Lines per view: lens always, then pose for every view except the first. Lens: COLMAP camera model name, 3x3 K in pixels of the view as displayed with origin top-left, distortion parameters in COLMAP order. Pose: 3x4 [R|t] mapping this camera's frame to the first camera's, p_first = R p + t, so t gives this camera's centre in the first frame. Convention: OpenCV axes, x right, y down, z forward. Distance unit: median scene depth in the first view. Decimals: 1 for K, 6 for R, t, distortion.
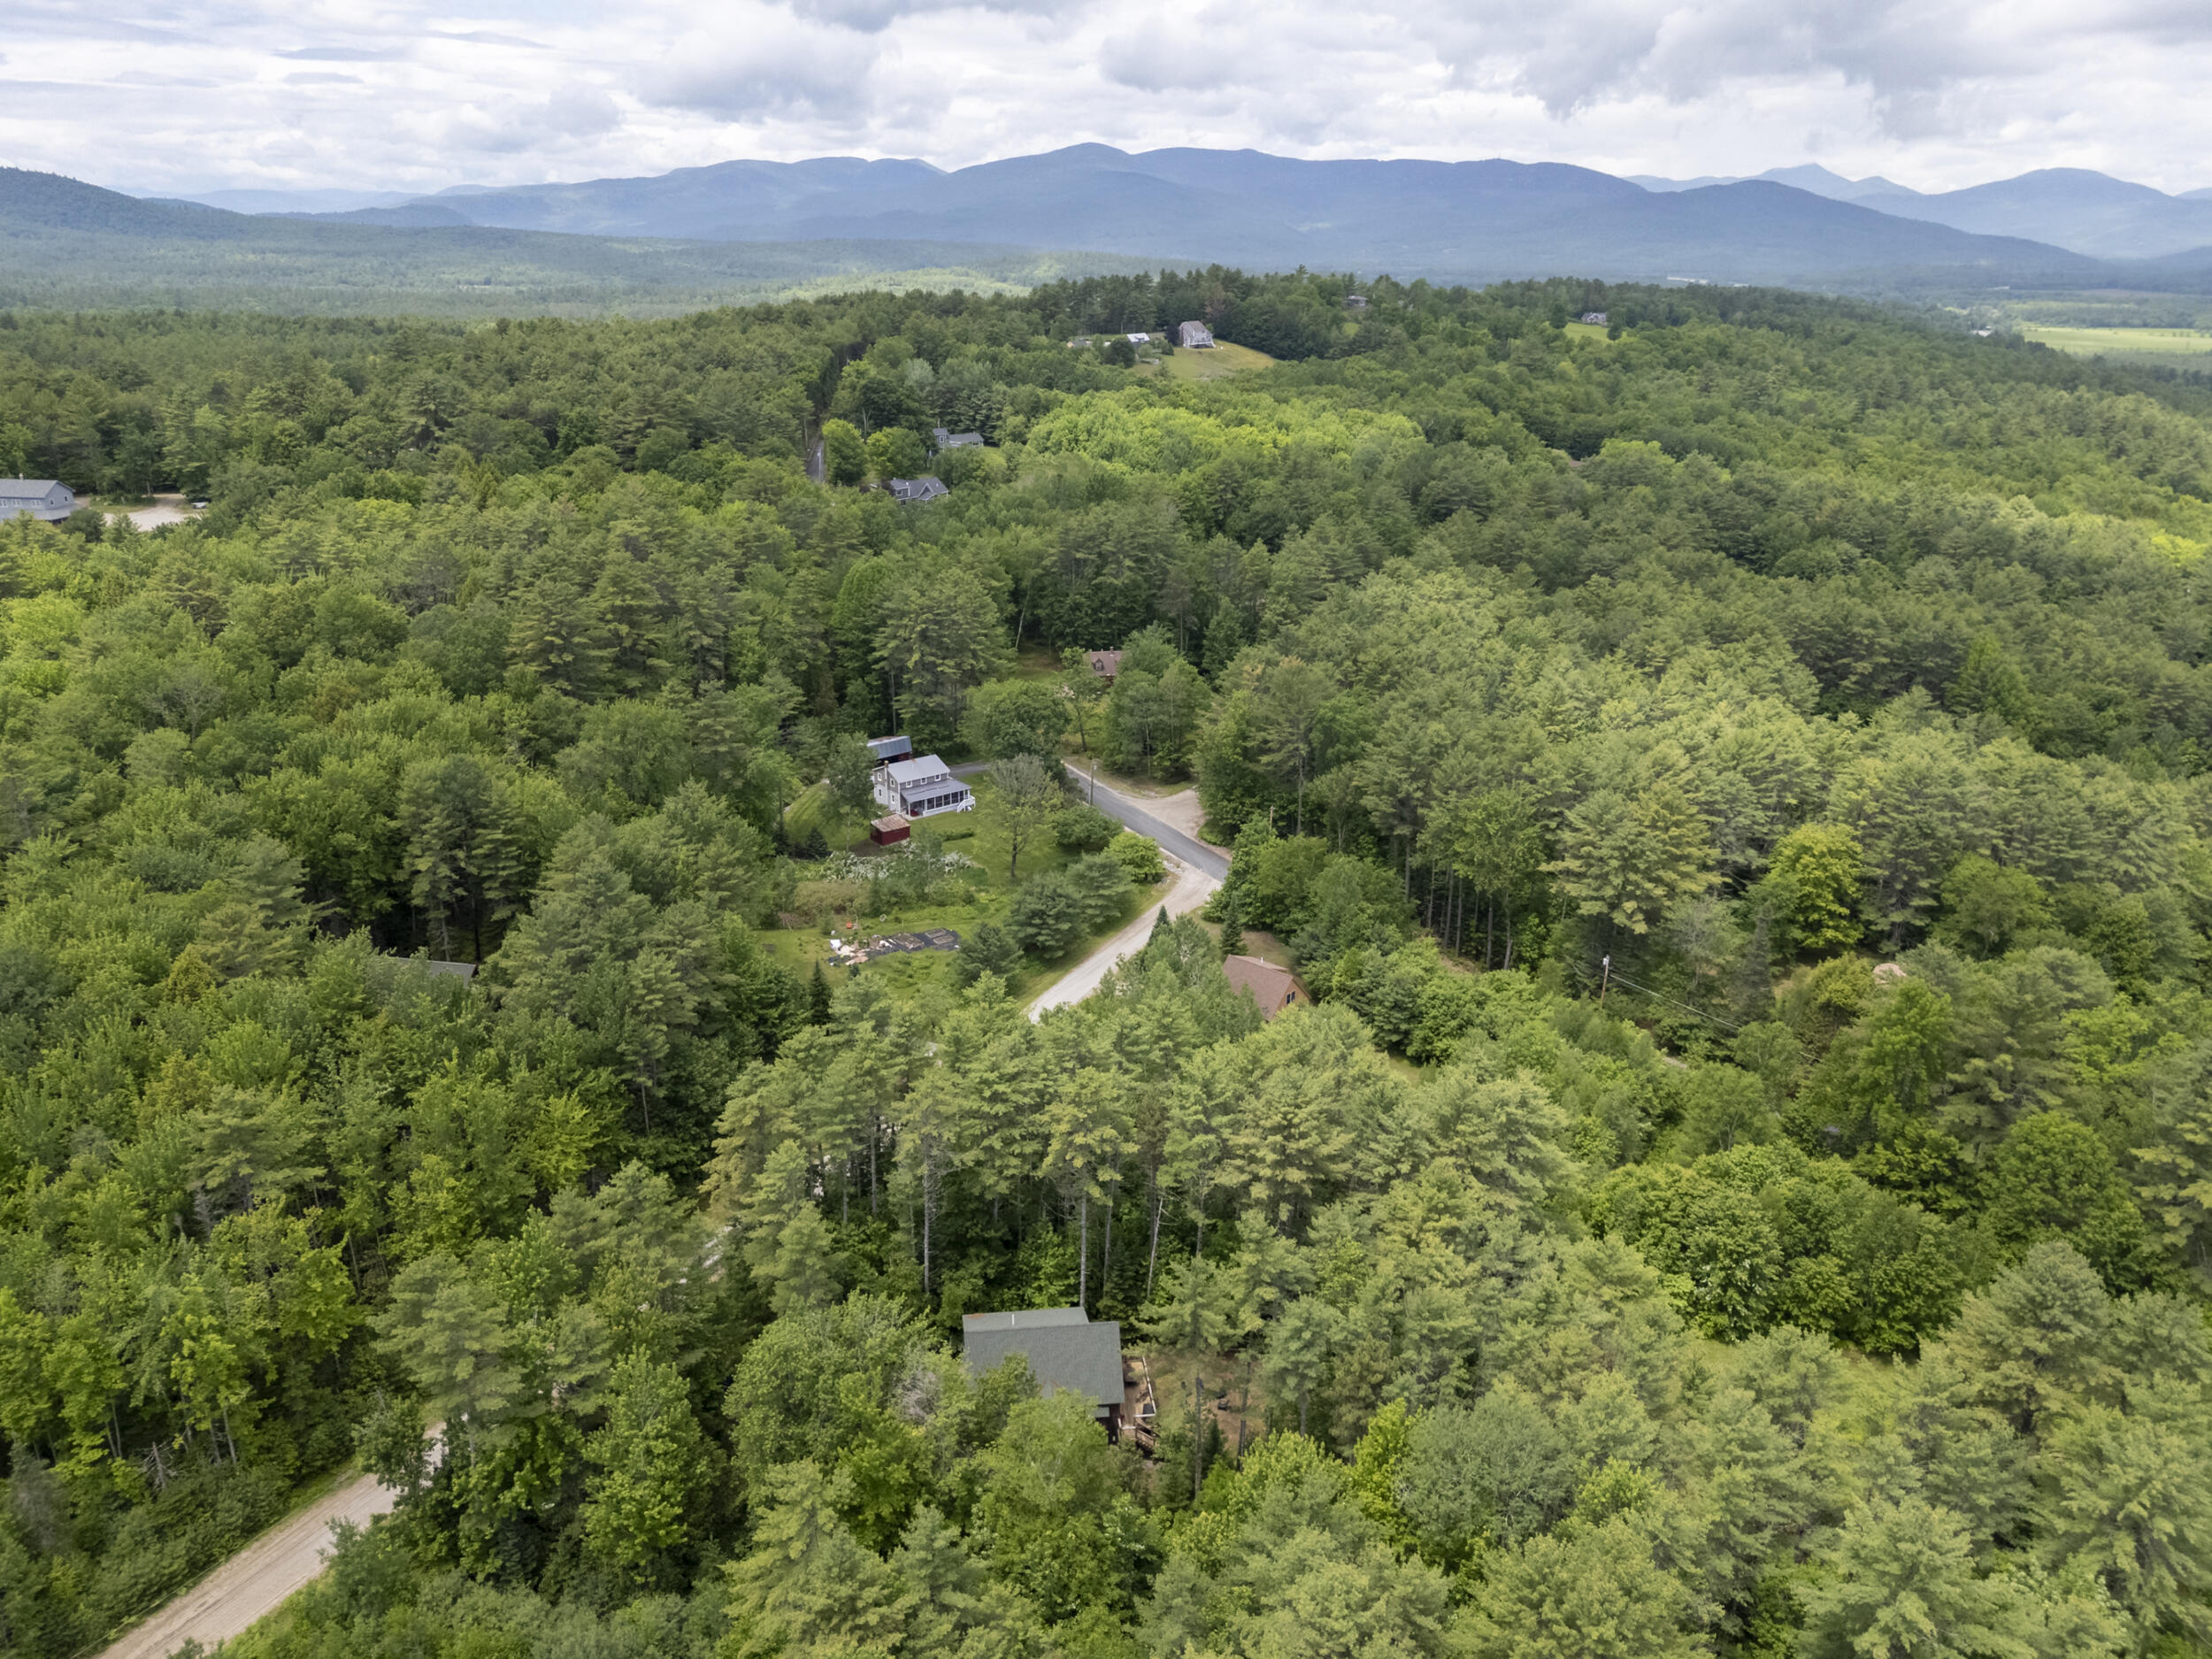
lens RADIAL K [[1630.6, 0, 1106.3], [0, 1630.6, 809.2], [0, 0, 1]] dist [0.051753, -0.057794]
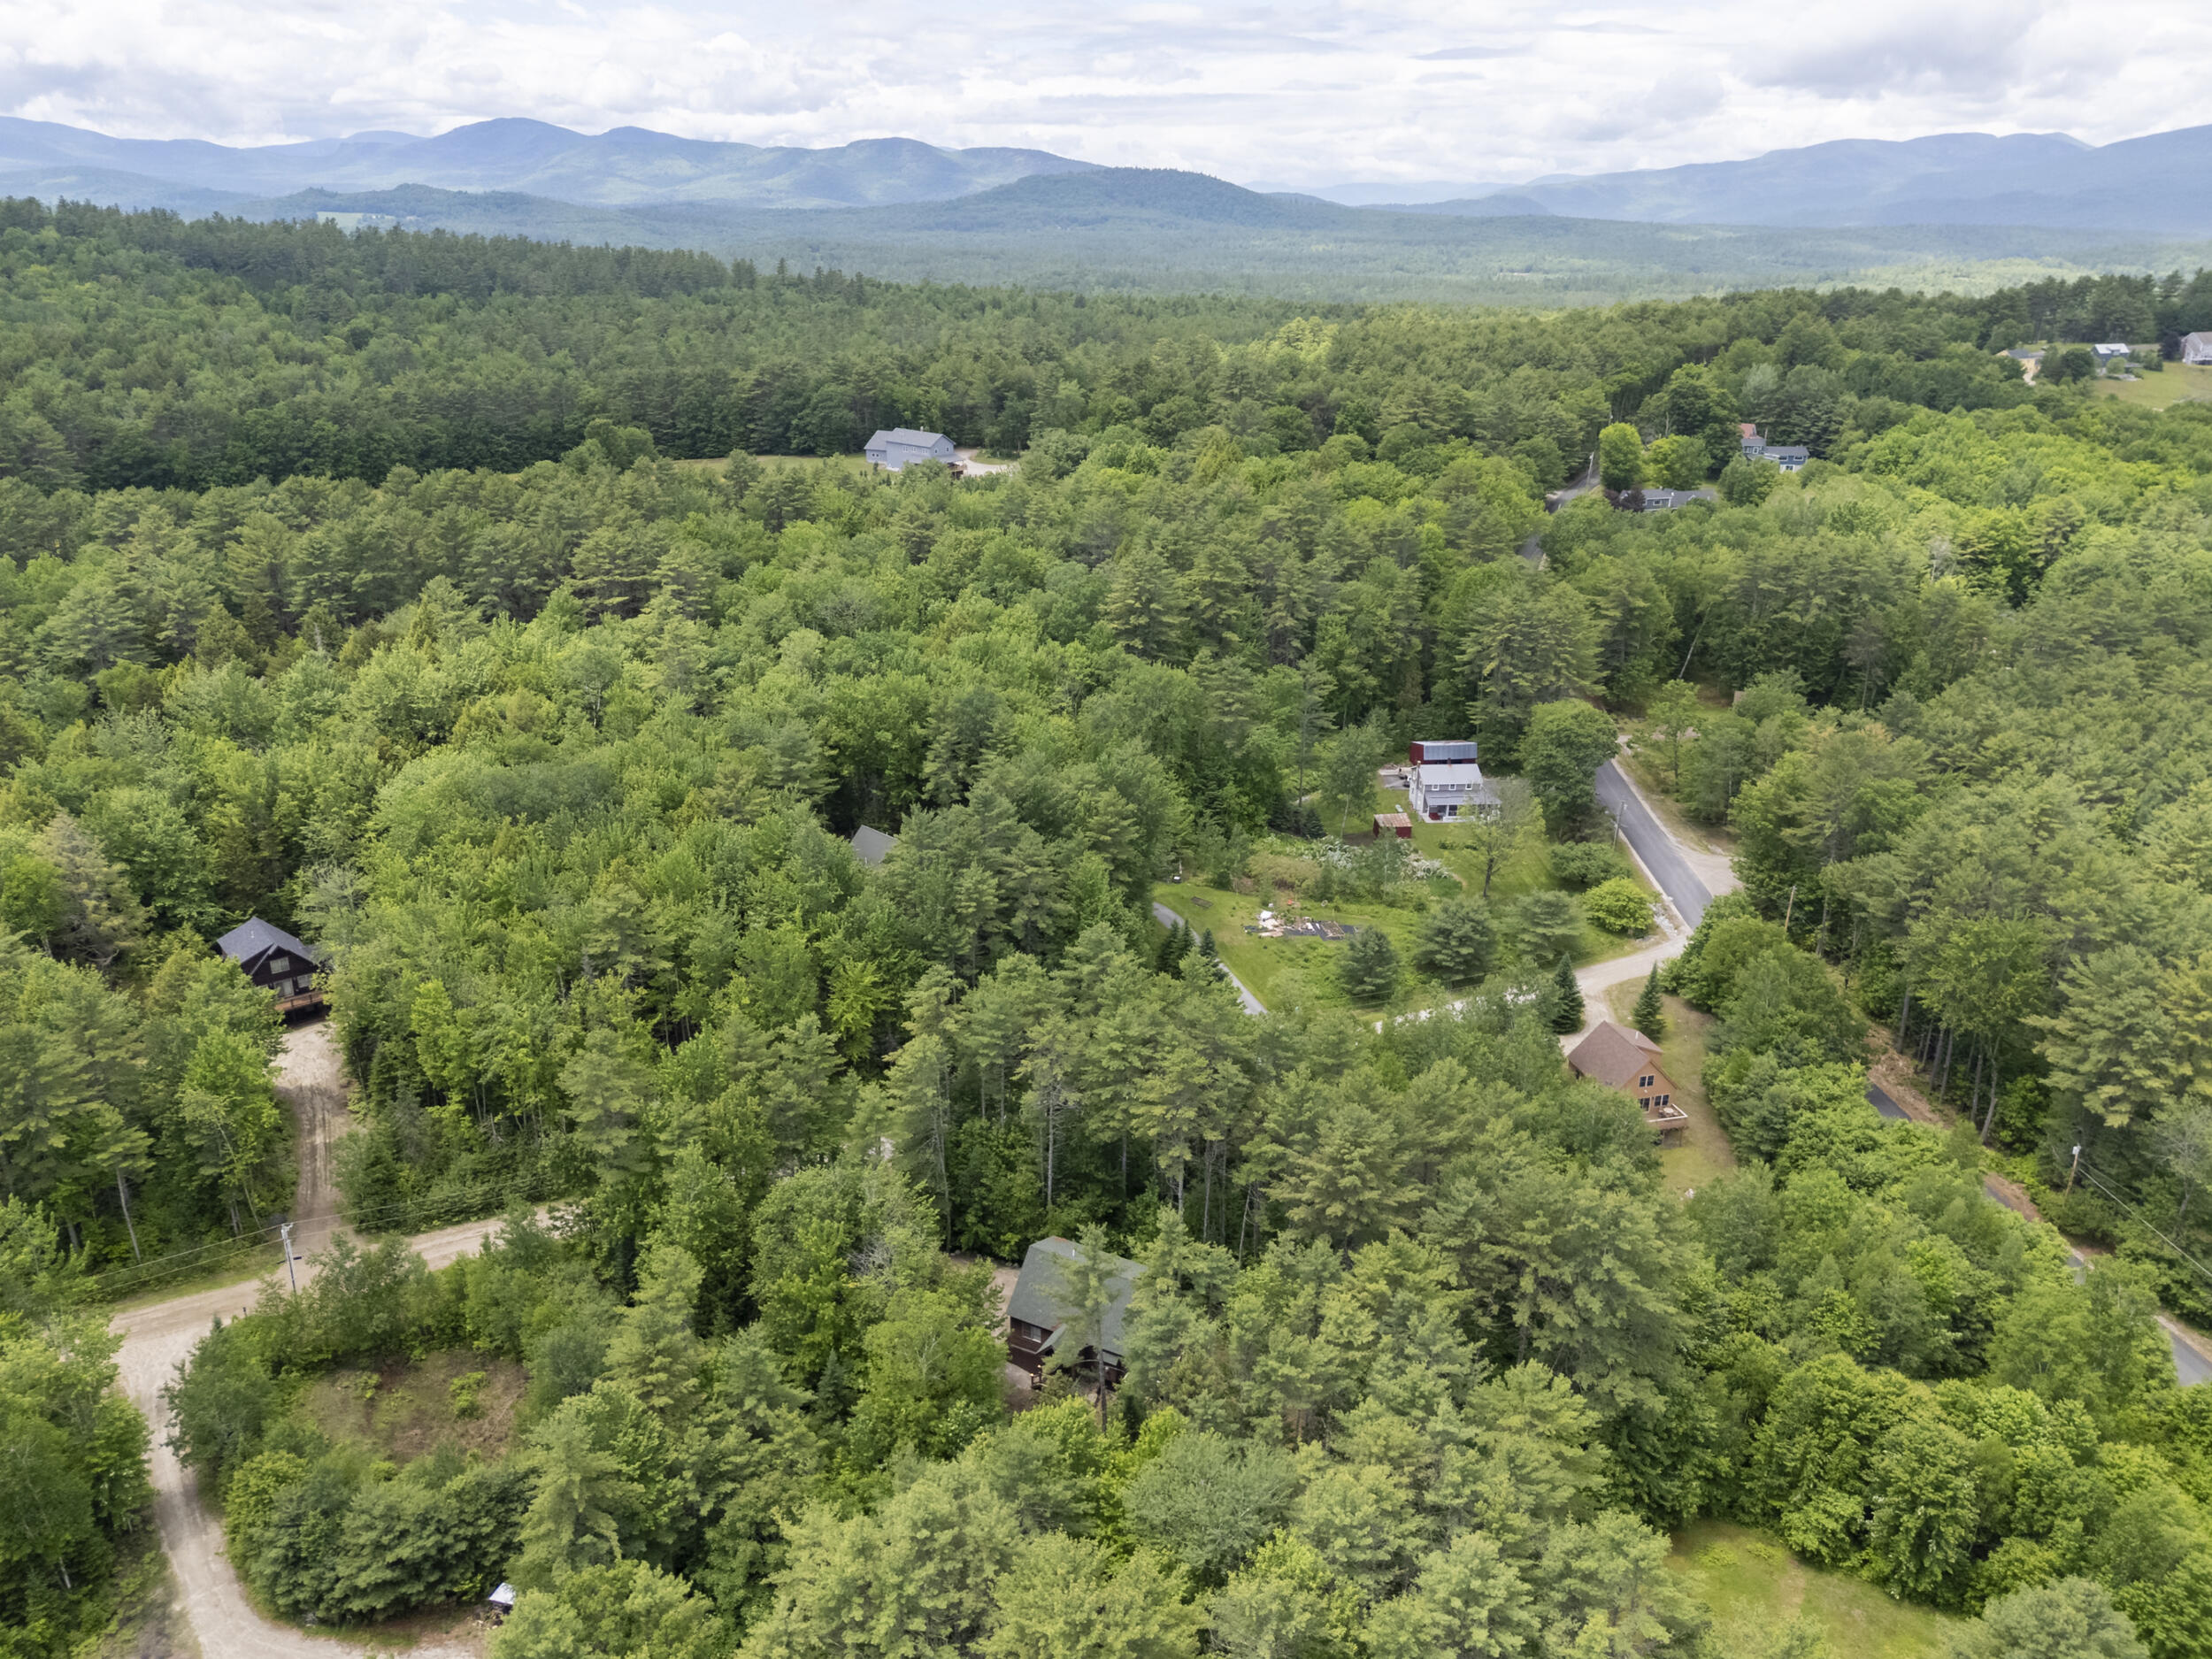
lens RADIAL K [[1630.6, 0, 1106.3], [0, 1630.6, 809.2], [0, 0, 1]] dist [0.051753, -0.057794]
pose [[0.819922, 0.191902, -0.539353, 0.157246], [-0.187649, 0.980182, 0.063487, -0.017017], [0.540848, 0.049154, 0.839683, 0.022806]]
